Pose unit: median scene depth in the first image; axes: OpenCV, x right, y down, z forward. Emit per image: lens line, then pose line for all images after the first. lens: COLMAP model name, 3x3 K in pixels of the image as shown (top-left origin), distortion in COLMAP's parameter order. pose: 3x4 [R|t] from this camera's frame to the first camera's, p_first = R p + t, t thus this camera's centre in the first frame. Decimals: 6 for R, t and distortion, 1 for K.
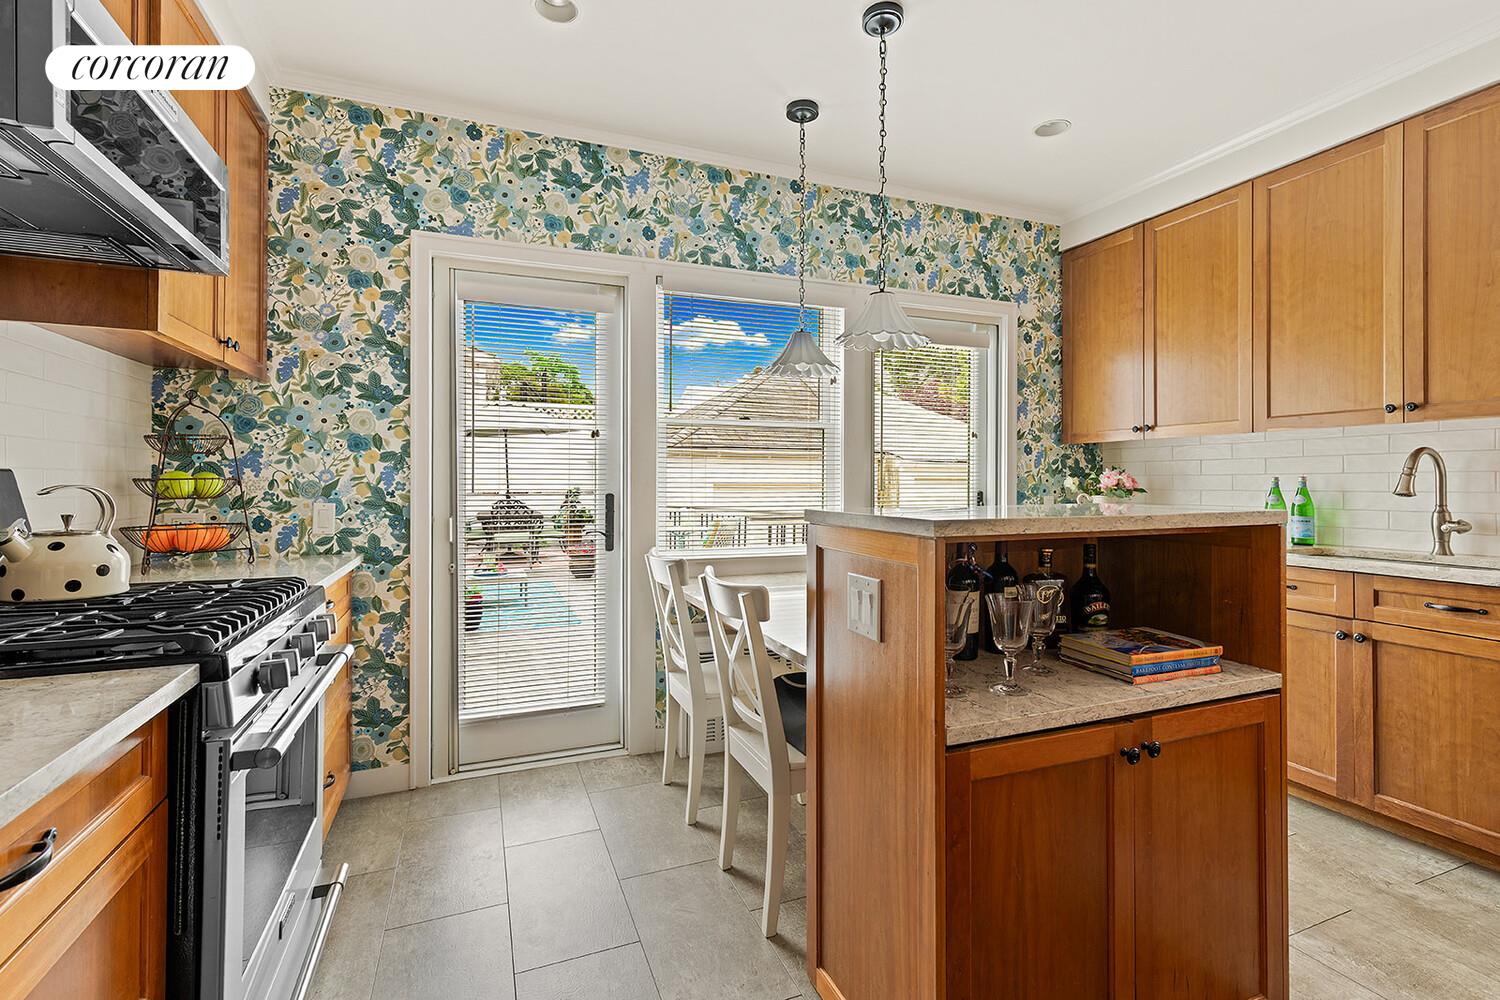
lens RADIAL K [[689.0, 0, 751.8], [0, 689.0, 491.9], [0, 0, 1]] dist [-0.003127, -0.000177]
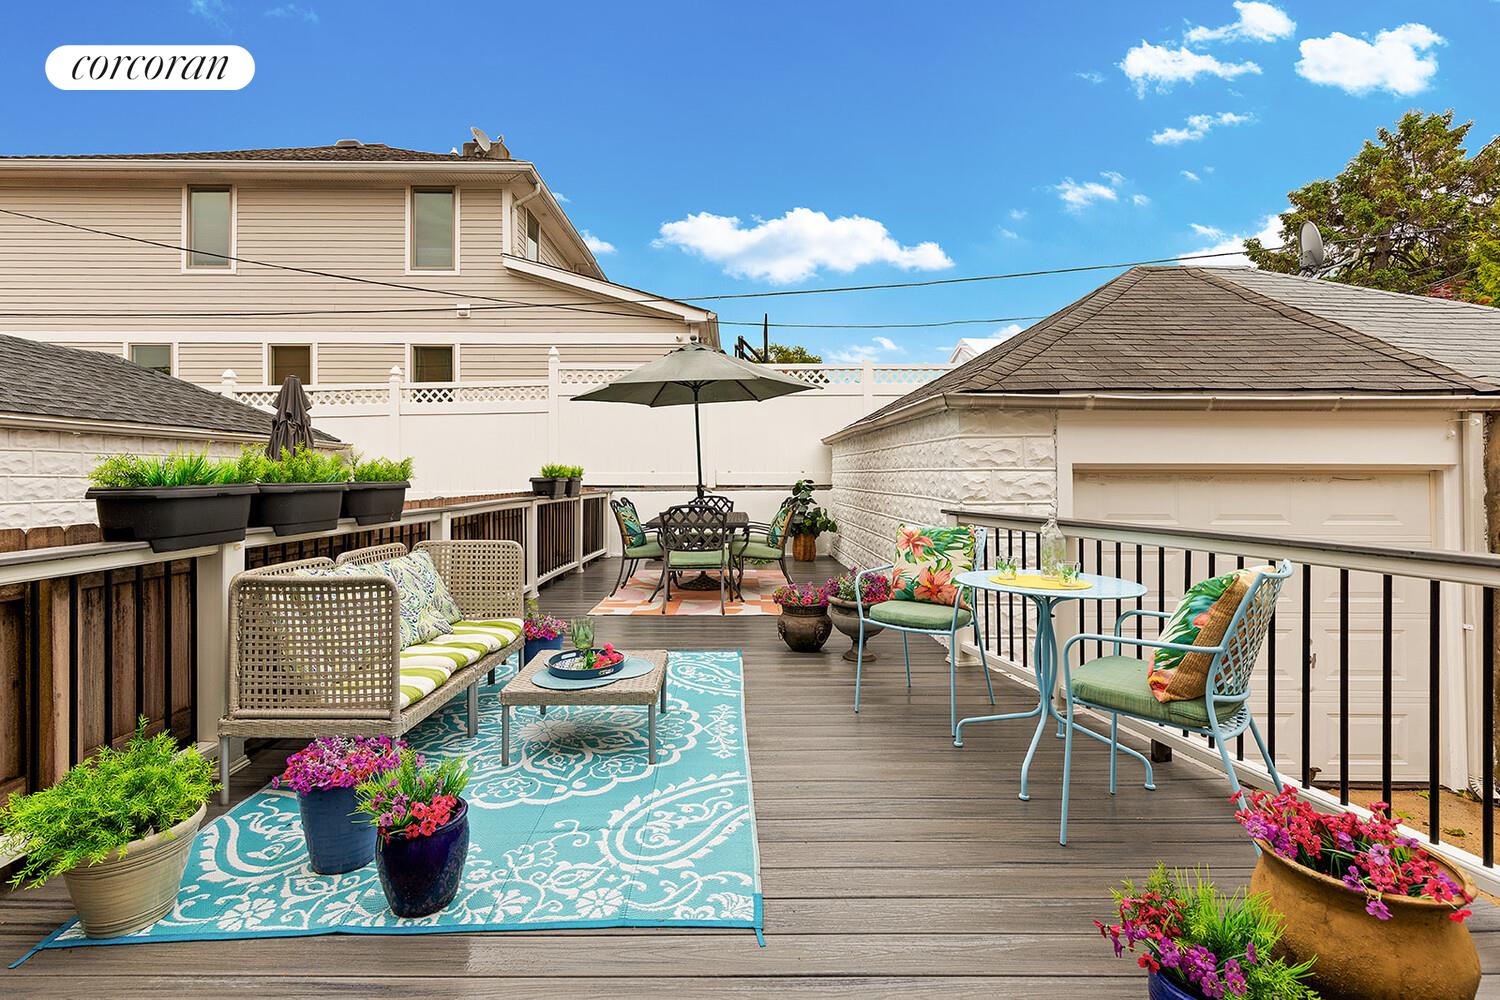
lens RADIAL K [[689.0, 0, 744.6], [0, 689.0, 492.1], [0, 0, 1]] dist [-0.003127, -0.000177]
pose [[0.937002, 0.003107, -0.349311, -0.089142], [-0.000741, 0.999976, 0.006908, 0.002038], [0.349324, -0.006214, 0.936982, 0.405148]]
